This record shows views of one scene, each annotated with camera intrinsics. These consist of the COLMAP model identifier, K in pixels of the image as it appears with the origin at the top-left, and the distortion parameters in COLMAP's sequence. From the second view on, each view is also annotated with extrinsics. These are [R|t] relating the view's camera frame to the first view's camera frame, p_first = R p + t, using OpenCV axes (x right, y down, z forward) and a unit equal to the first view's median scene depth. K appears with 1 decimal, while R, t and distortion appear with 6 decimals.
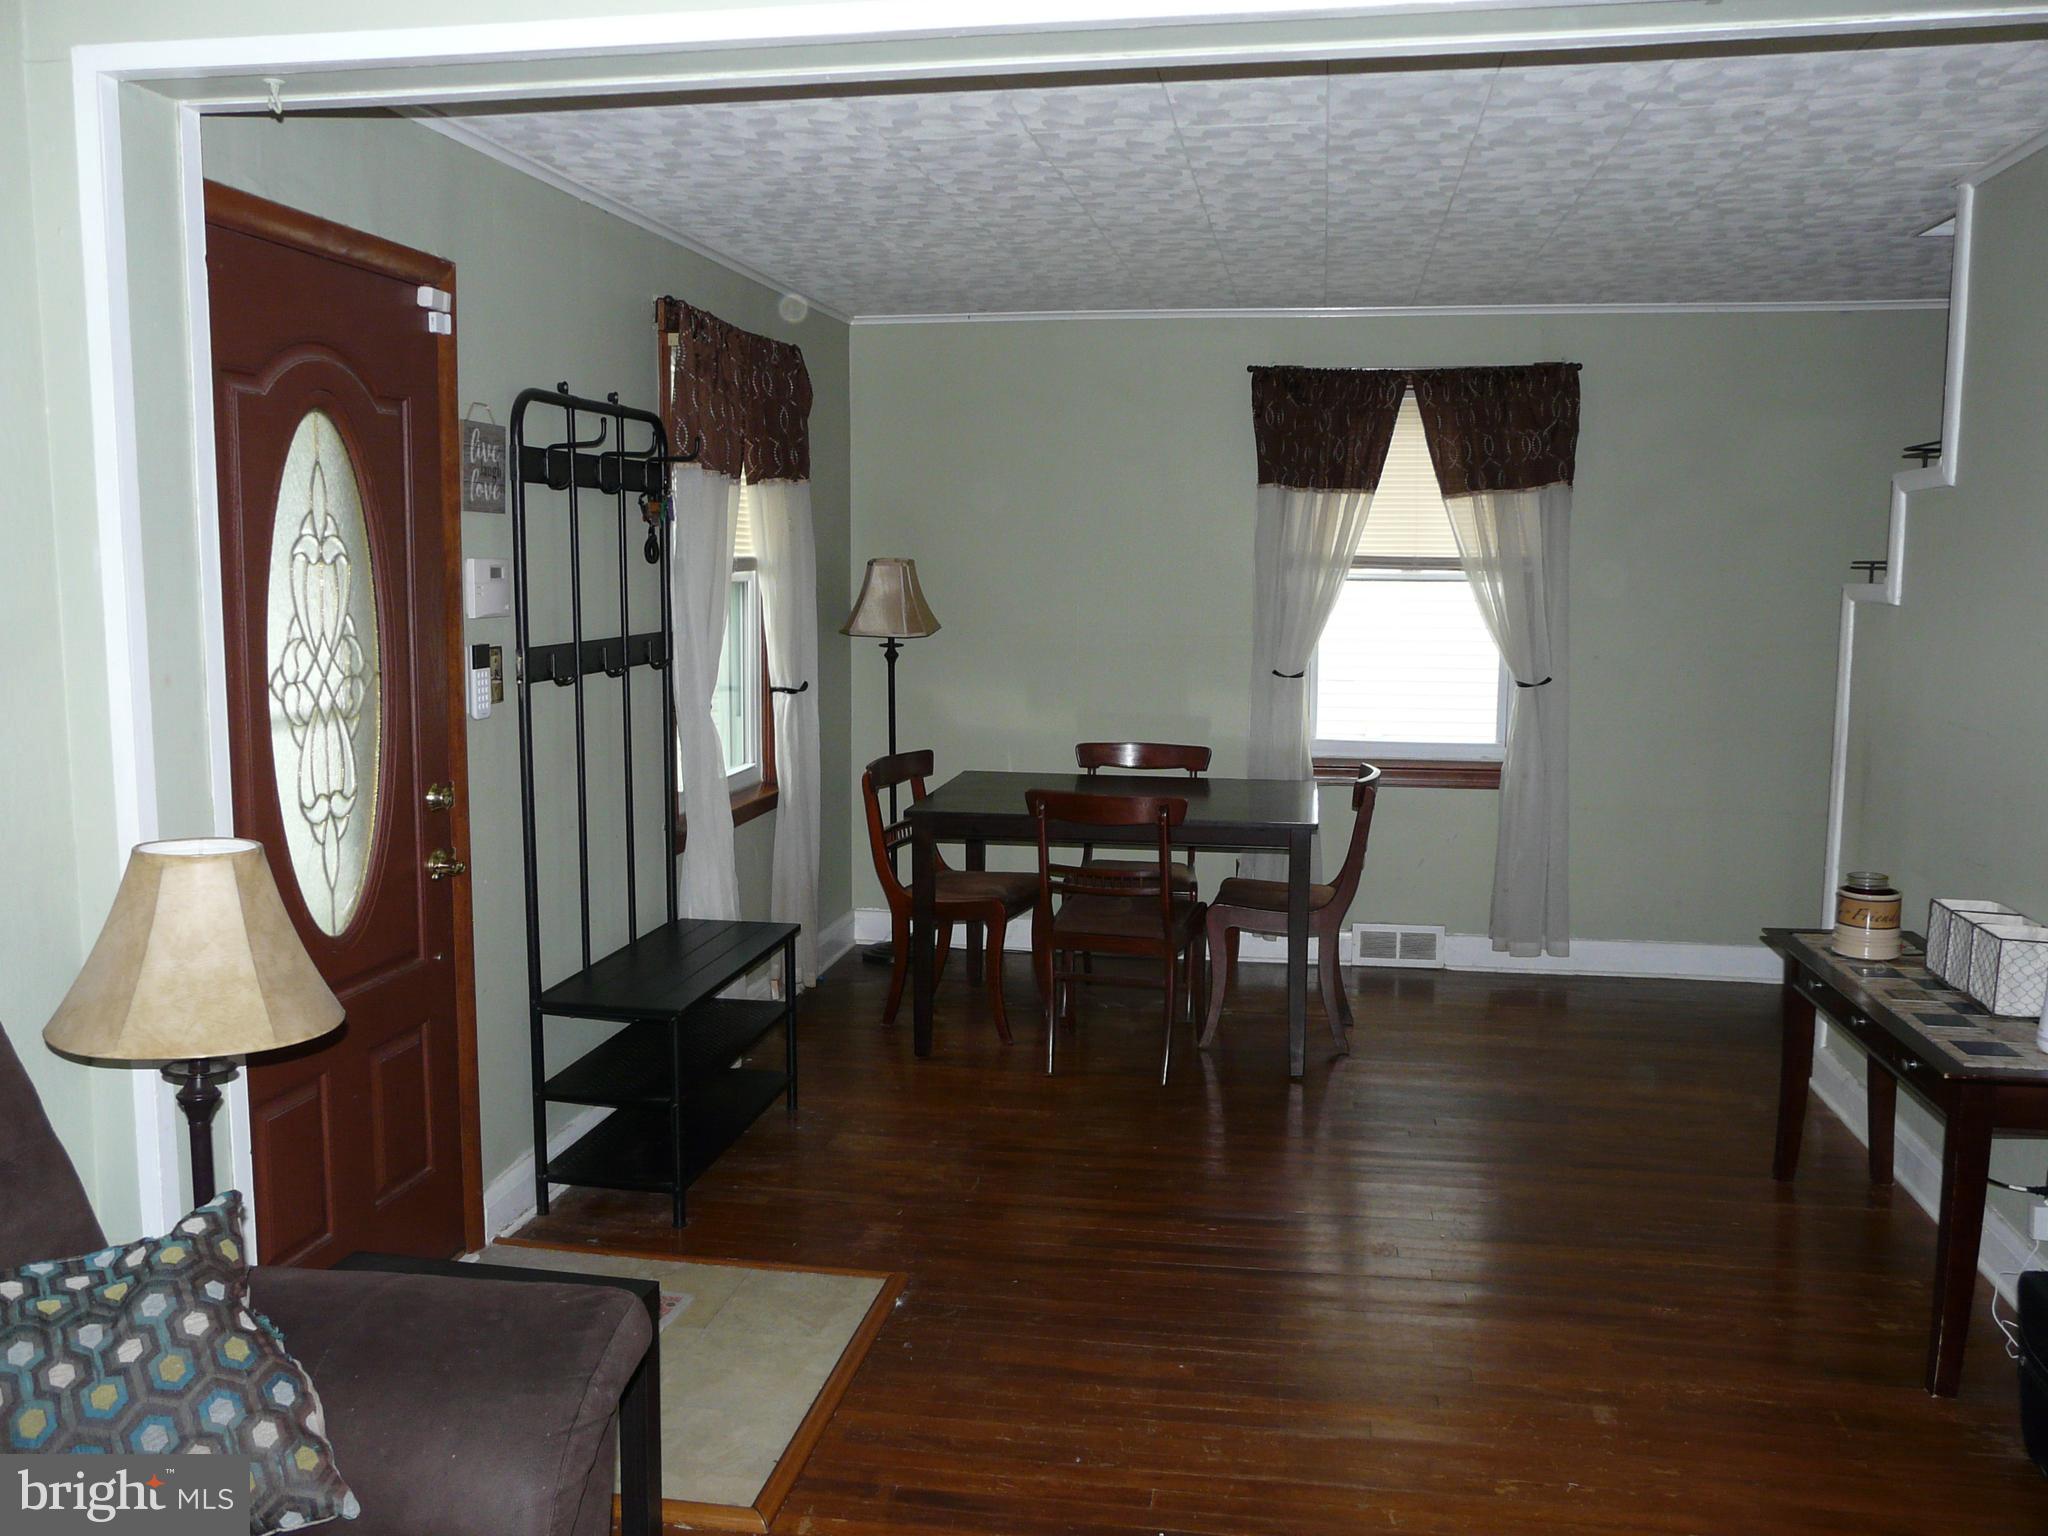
lens RADIAL K [[1697.3, 0, 1024.0], [0, 1697.3, 768.0], [0, 0, 1]] dist [-0.006641, -0.003515]
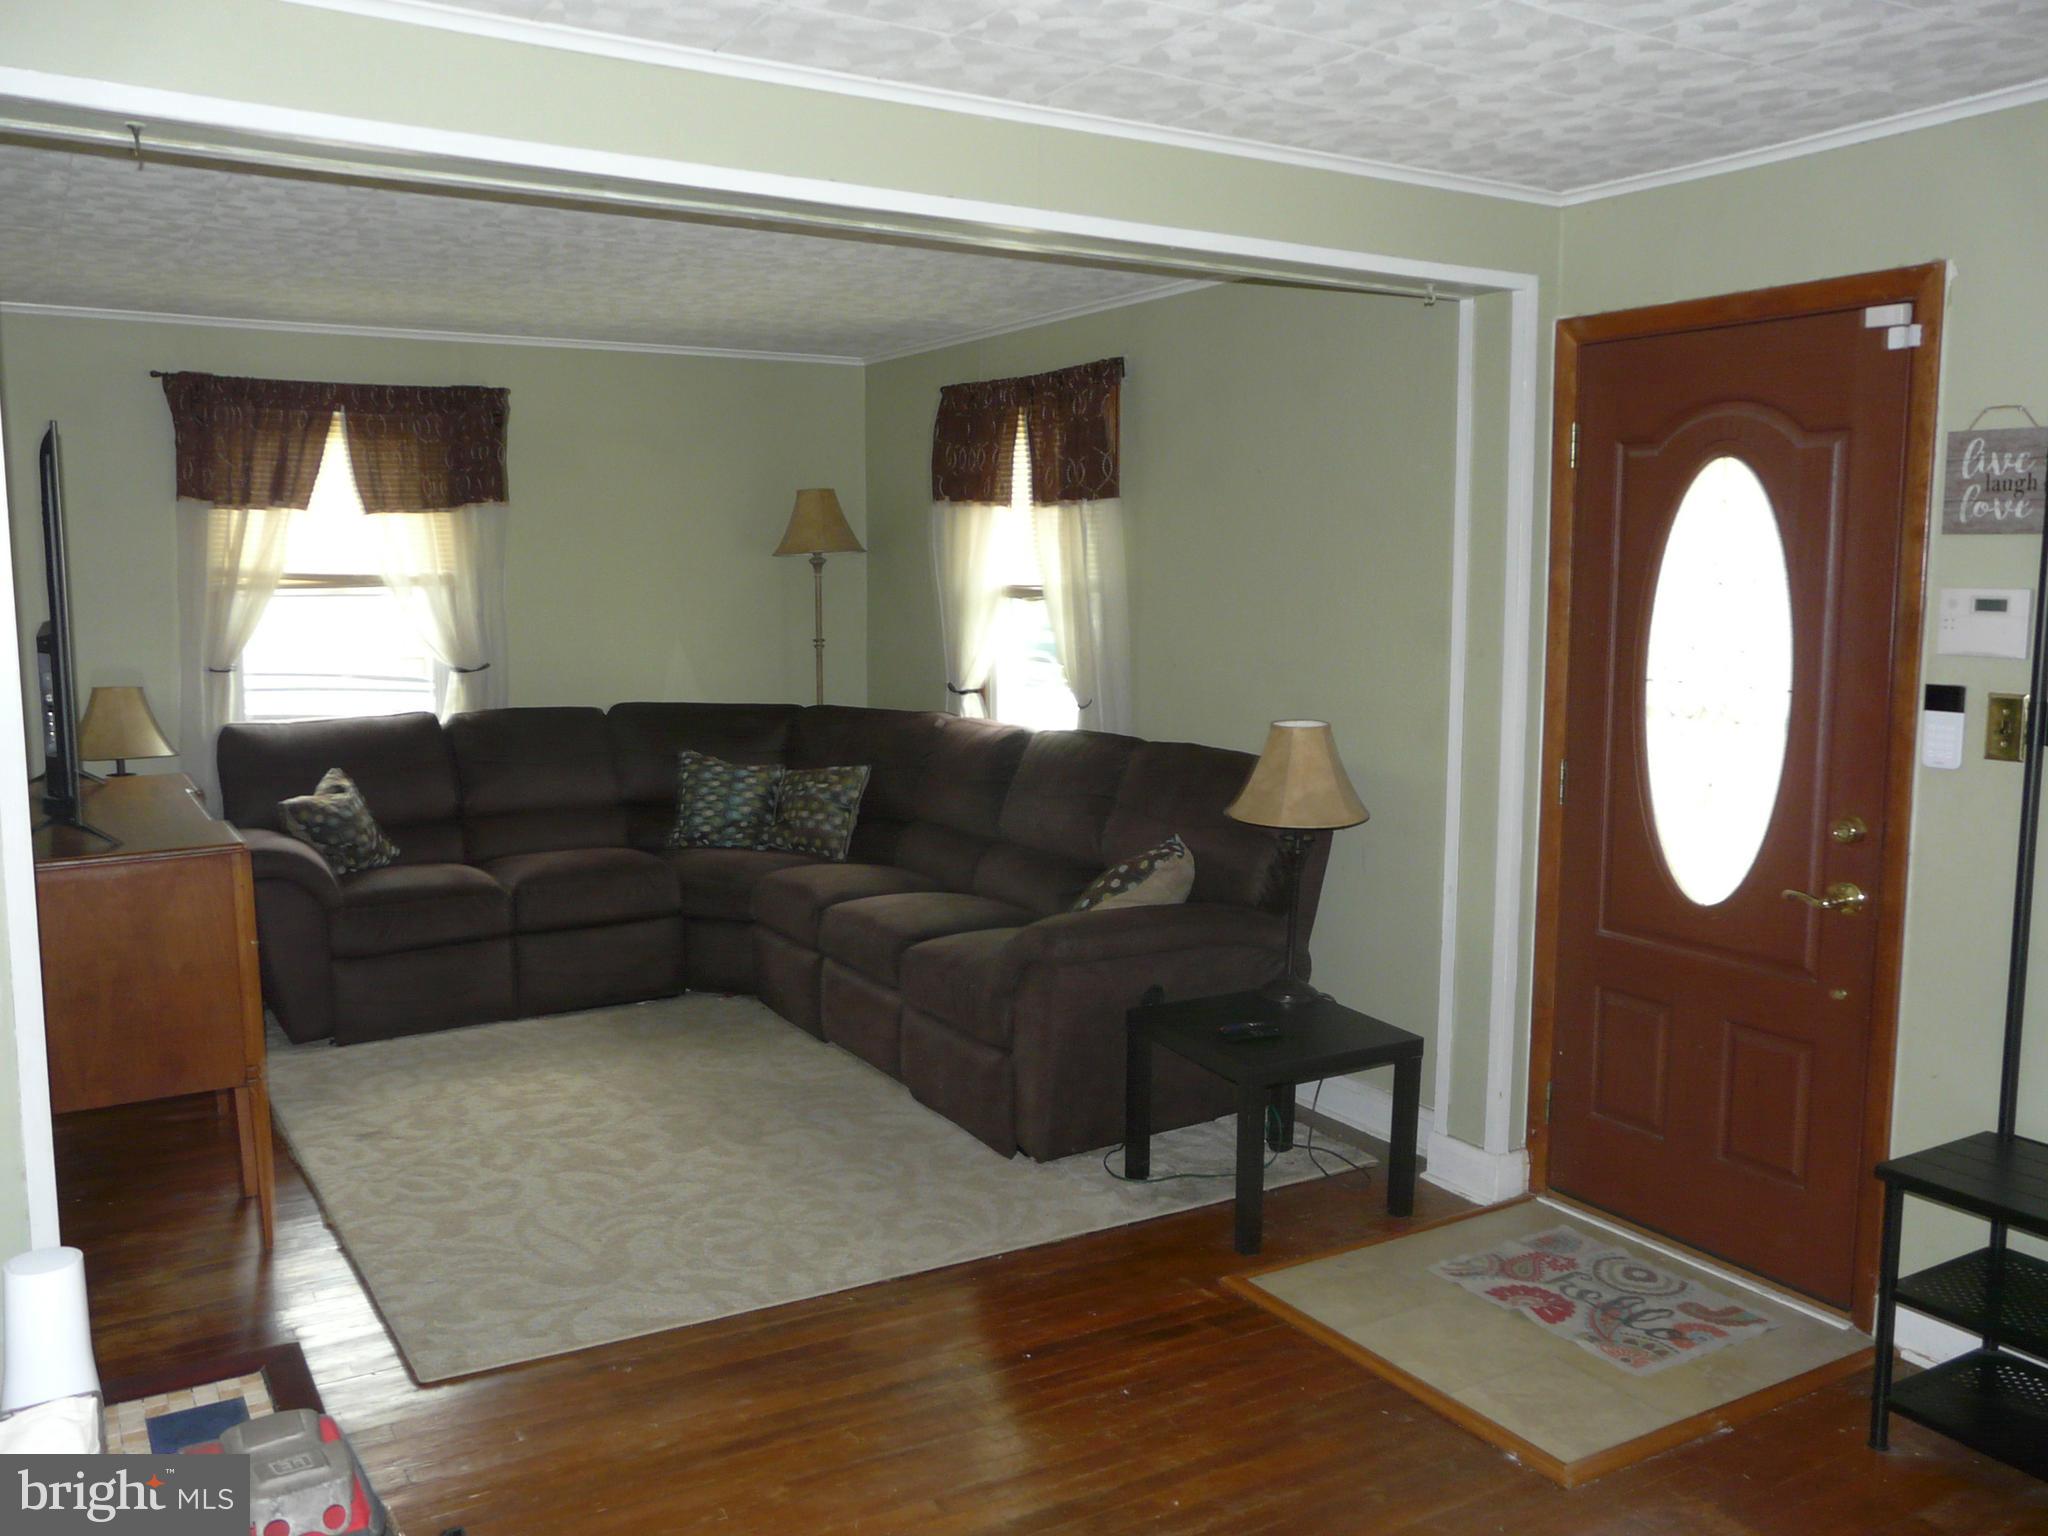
lens RADIAL K [[1697.3, 0, 1024.0], [0, 1697.3, 768.0], [0, 0, 1]] dist [-0.006641, -0.003515]
pose [[-0.757028, 0.071494, -0.649460, 0.648950], [-0.091155, 0.972718, 0.213332, -0.183339], [0.646993, 0.220700, -0.729857, 1.408777]]
